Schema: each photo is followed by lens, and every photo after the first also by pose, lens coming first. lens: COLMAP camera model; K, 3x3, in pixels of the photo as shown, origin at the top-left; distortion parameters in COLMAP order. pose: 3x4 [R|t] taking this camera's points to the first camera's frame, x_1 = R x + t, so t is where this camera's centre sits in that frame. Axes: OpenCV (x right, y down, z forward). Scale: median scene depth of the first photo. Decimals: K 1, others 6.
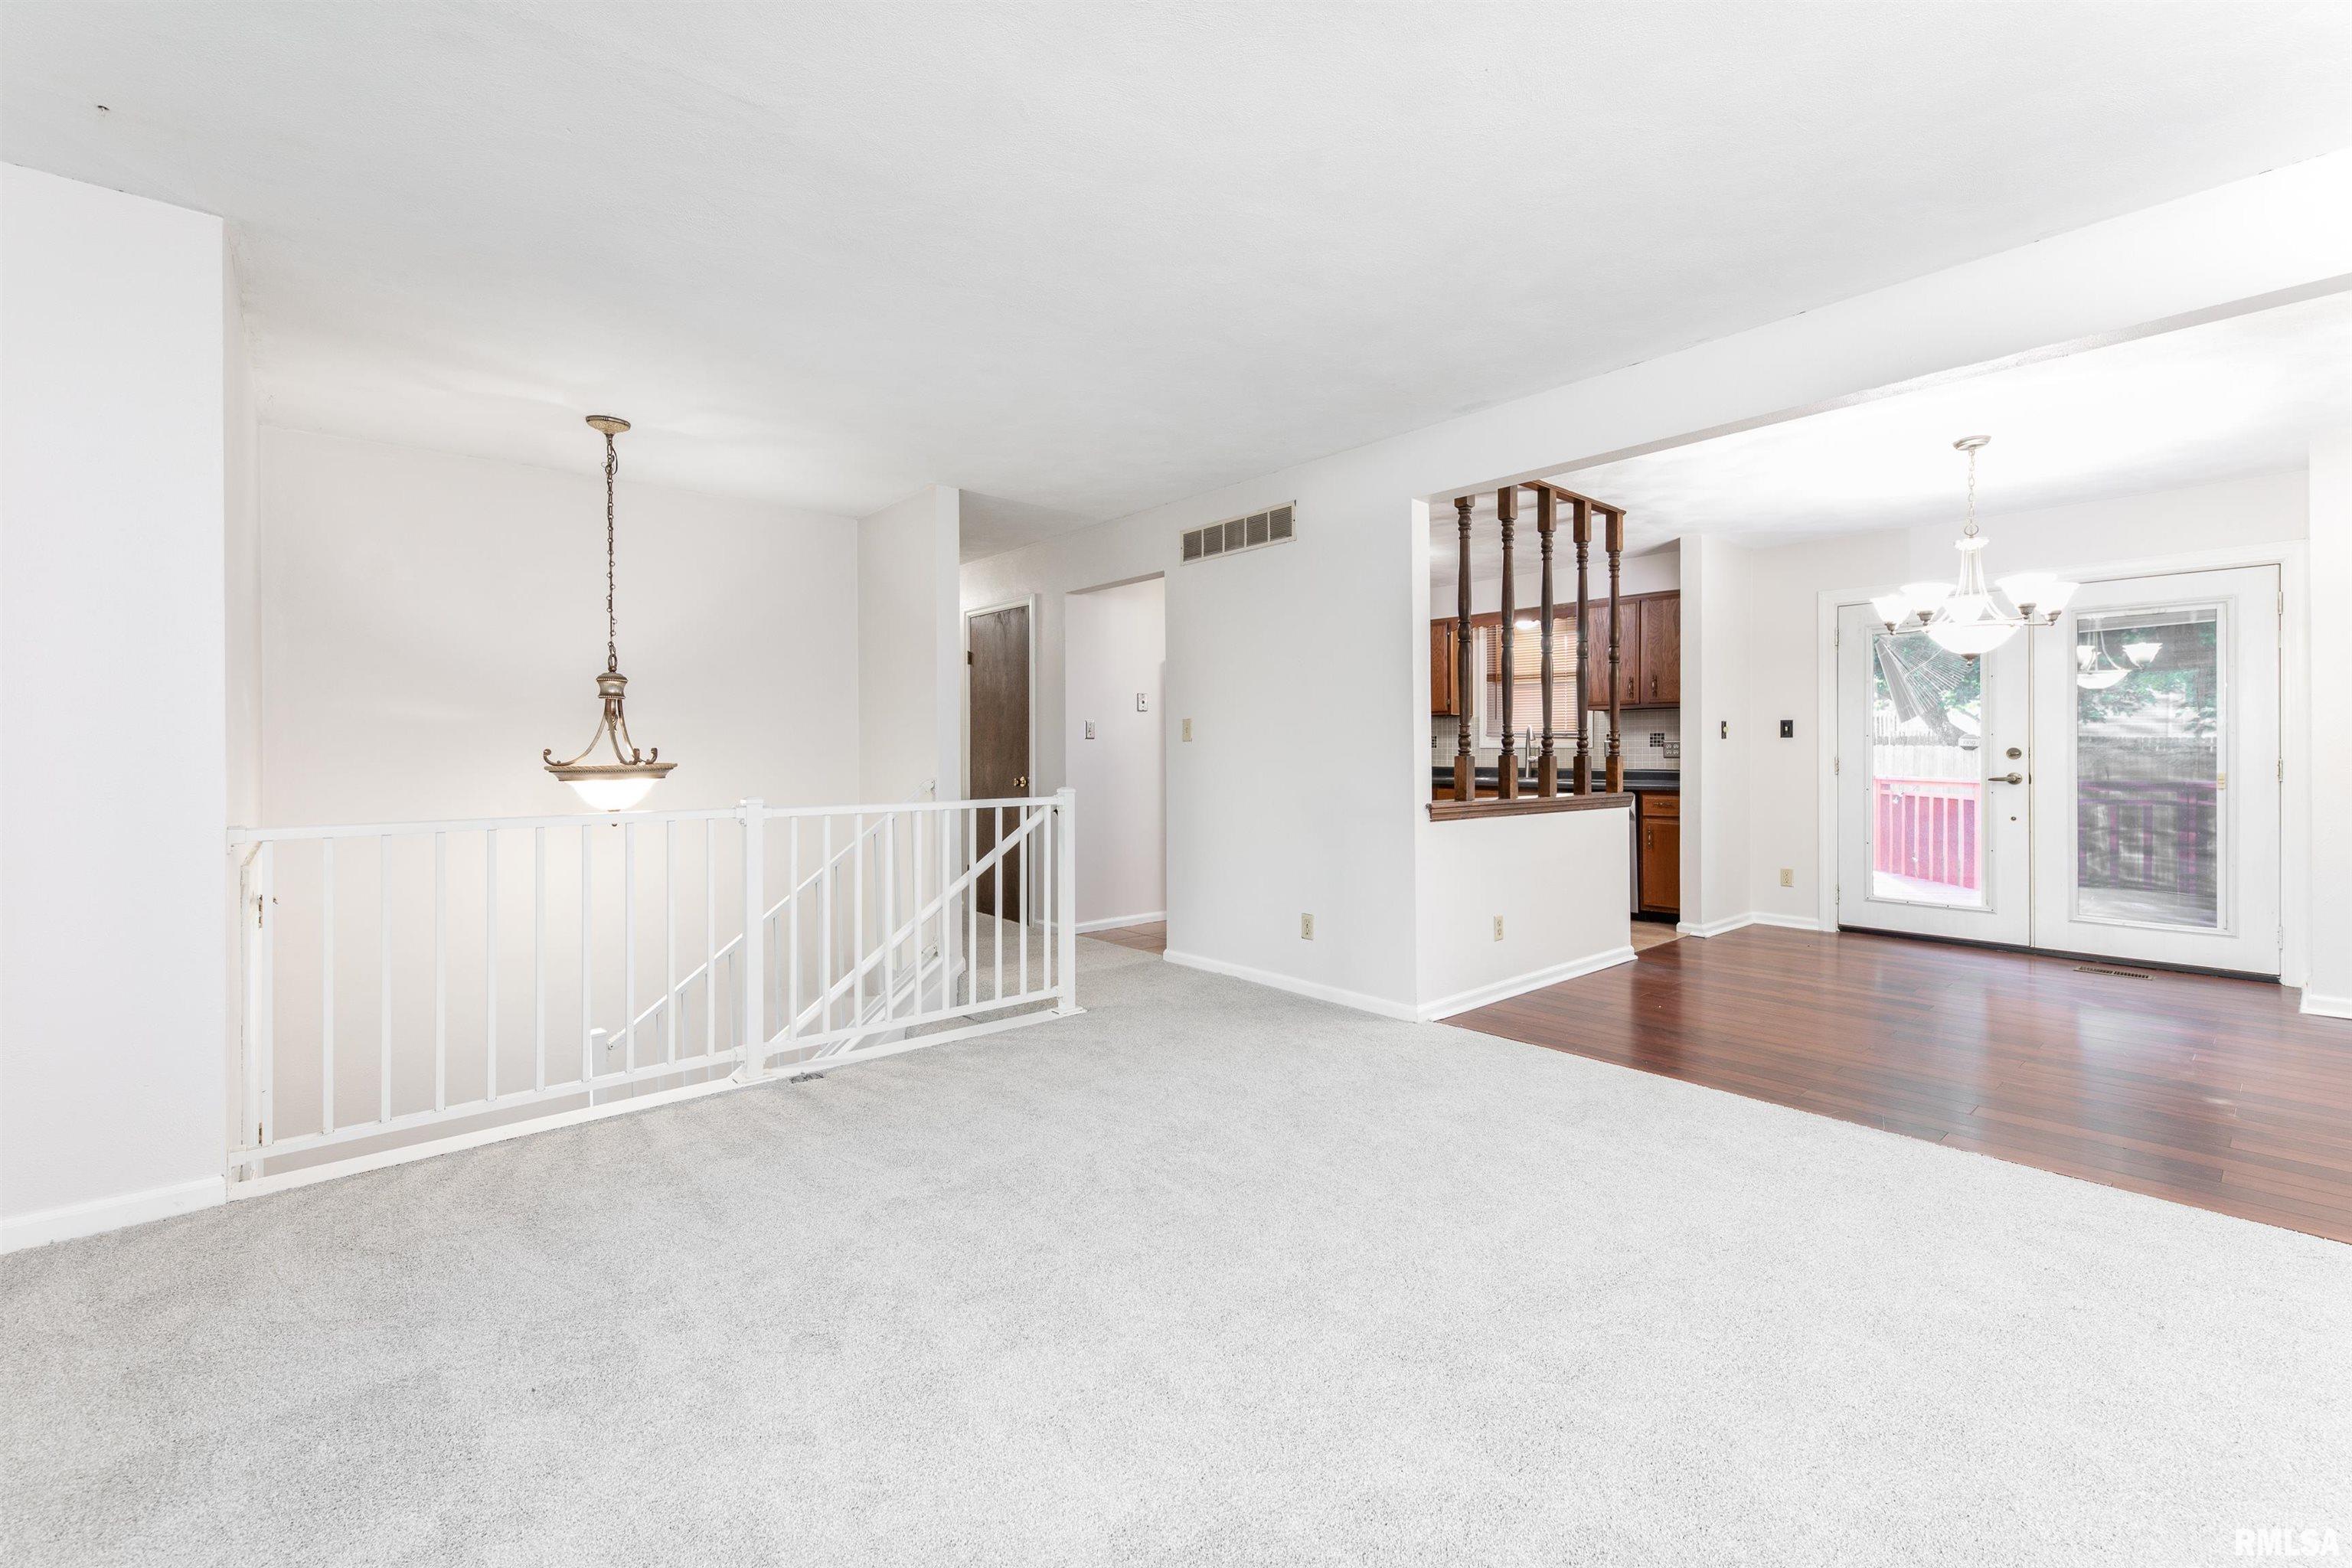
lens RADIAL K [[979.5, 0, 1176.5], [0, 979.5, 755.6], [0, 0, 1]] dist [-0.000830, -0.000123]
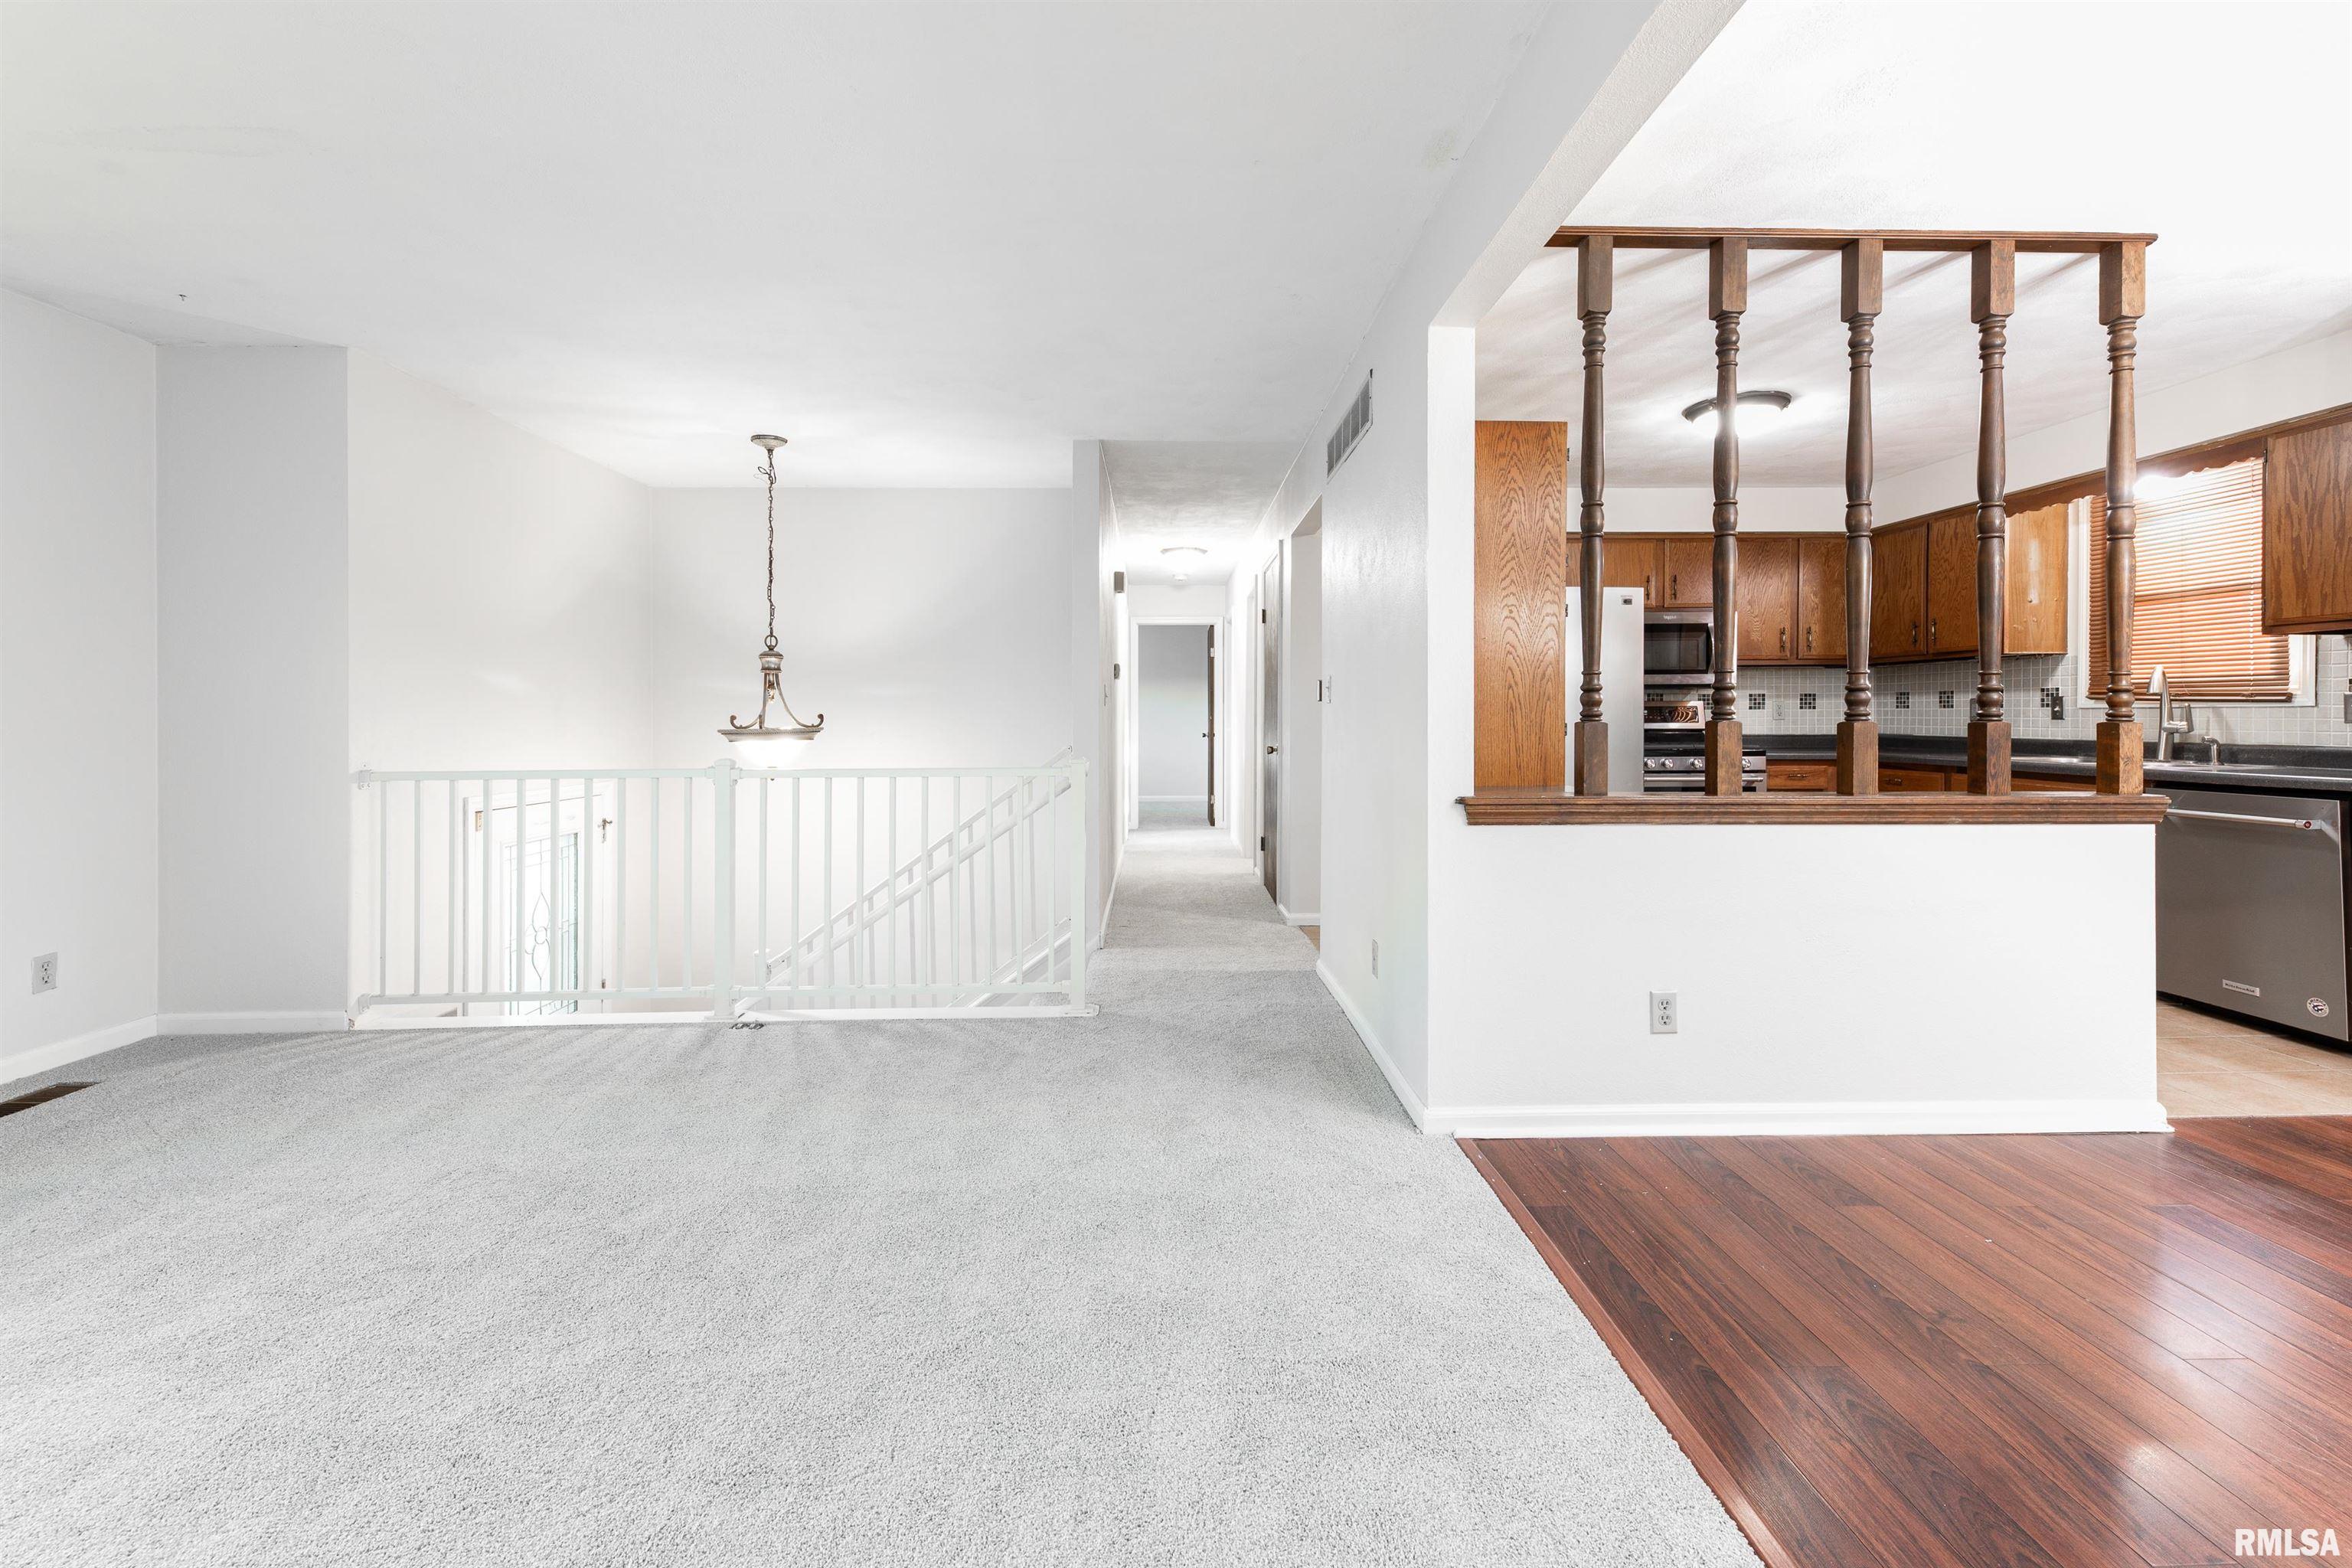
lens RADIAL K [[927.7, 0, 1166.3], [0, 927.7, 726.9], [0, 0, 1]] dist [-0.000925, -0.000399]
pose [[0.775304, 0.005847, -0.631561, 0.437575], [-0.000610, 0.999964, 0.008509, -0.001031], [0.631588, -0.006212, 0.775280, 0.370668]]
